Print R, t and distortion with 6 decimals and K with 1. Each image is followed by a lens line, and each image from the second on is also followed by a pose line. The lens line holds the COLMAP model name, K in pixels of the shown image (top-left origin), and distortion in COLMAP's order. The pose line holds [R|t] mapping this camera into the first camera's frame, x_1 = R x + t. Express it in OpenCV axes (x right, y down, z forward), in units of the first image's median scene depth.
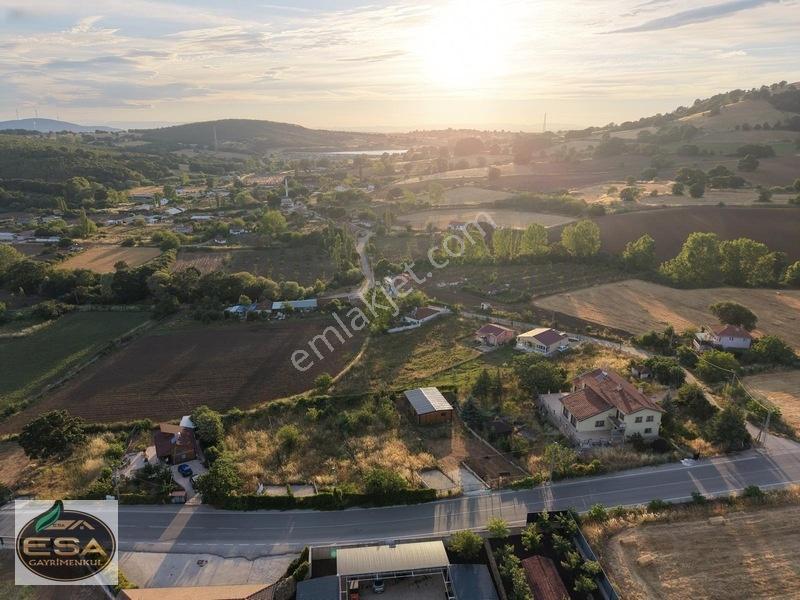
lens RADIAL K [[546.1, 0, 396.3], [0, 546.1, 297.6], [0, 0, 1]] dist [0.007896, -0.010169]
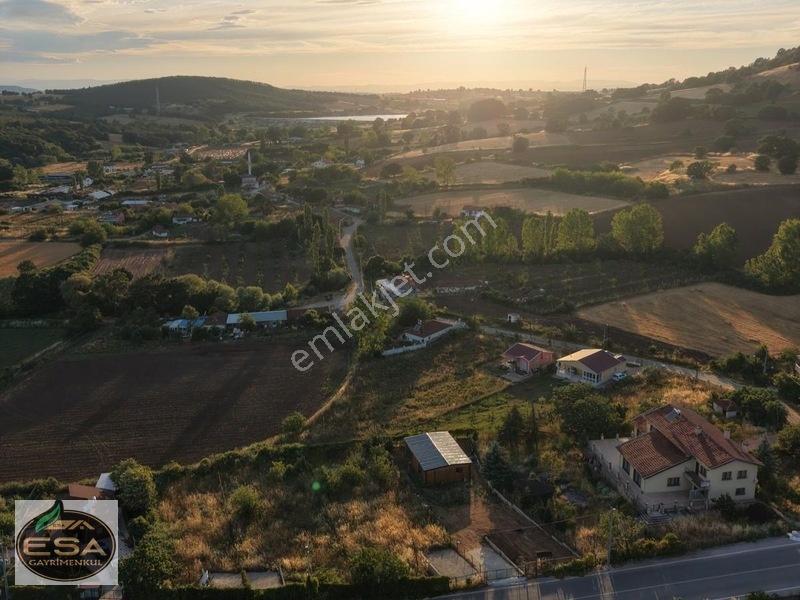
lens RADIAL K [[546.1, 0, 403.1], [0, 546.1, 306.1], [0, 0, 1]] dist [0.007896, -0.010169]
pose [[0.999917, -0.004844, 0.011925, 0.004358], [0.004634, 0.999835, 0.017582, -0.015578], [-0.012008, -0.017525, 0.999774, 0.252191]]
